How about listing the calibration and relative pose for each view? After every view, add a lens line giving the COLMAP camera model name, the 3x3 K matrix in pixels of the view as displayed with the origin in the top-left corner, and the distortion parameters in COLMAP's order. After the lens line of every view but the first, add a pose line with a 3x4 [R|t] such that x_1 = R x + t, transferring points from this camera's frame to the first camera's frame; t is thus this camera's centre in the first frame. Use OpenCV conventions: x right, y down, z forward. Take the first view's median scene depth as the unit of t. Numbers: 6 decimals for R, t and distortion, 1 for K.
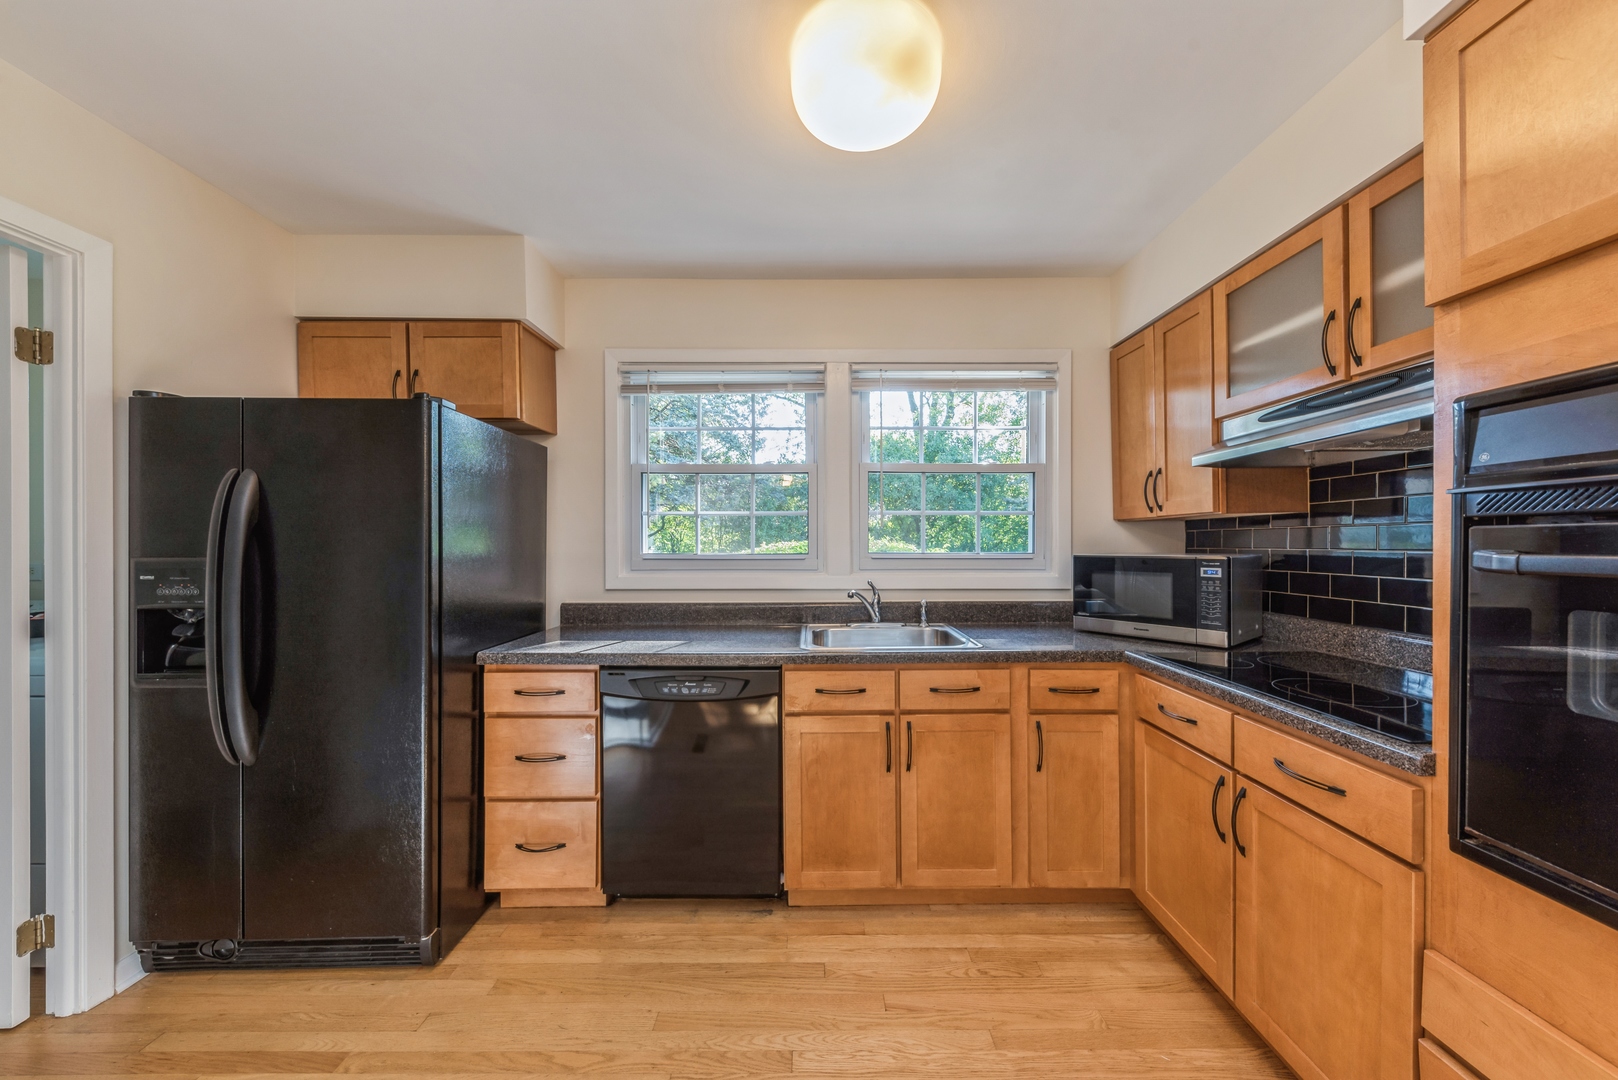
lens RADIAL K [[560.2, 0, 819.0], [0, 560.2, 542.0], [0, 0, 1]] dist [0.001304, -0.000173]
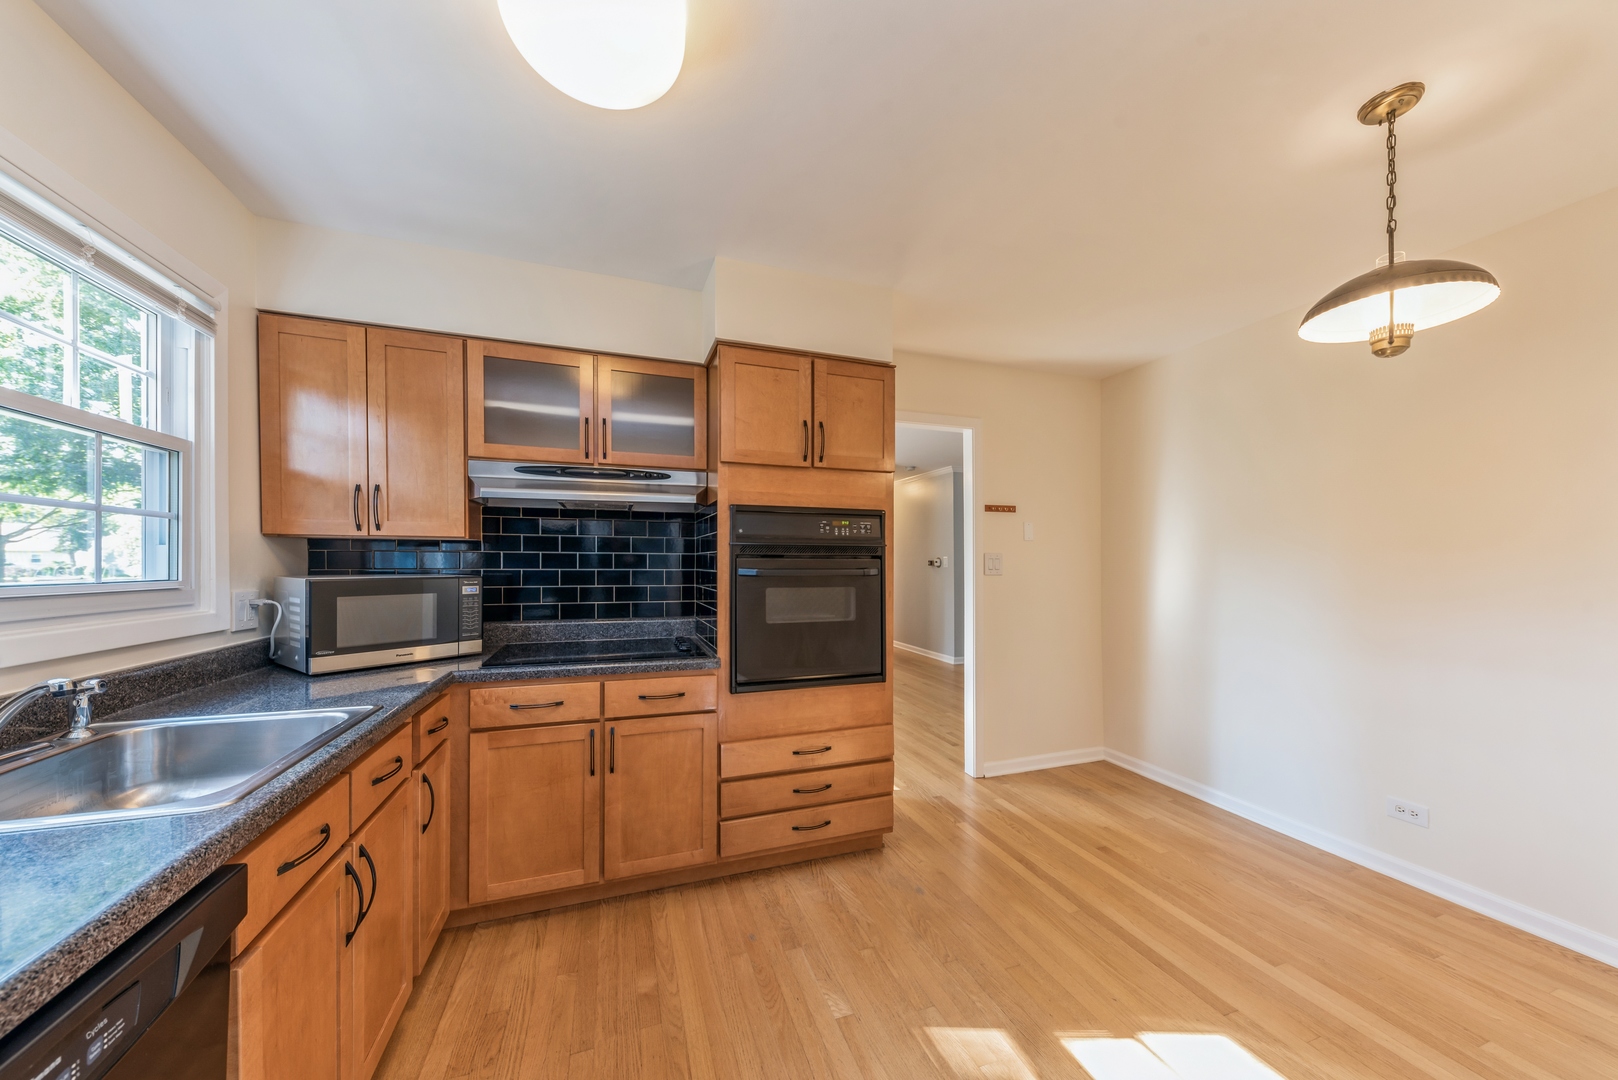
lens RADIAL K [[560.2, 0, 816.6], [0, 560.2, 556.6], [0, 0, 1]] dist [0.001304, -0.000173]
pose [[-0.334423, 0.010610, 0.942363, -0.805635], [-0.004509, 0.999907, -0.012858, -0.003435], [-0.942412, -0.008549, -0.334344, 0.946484]]
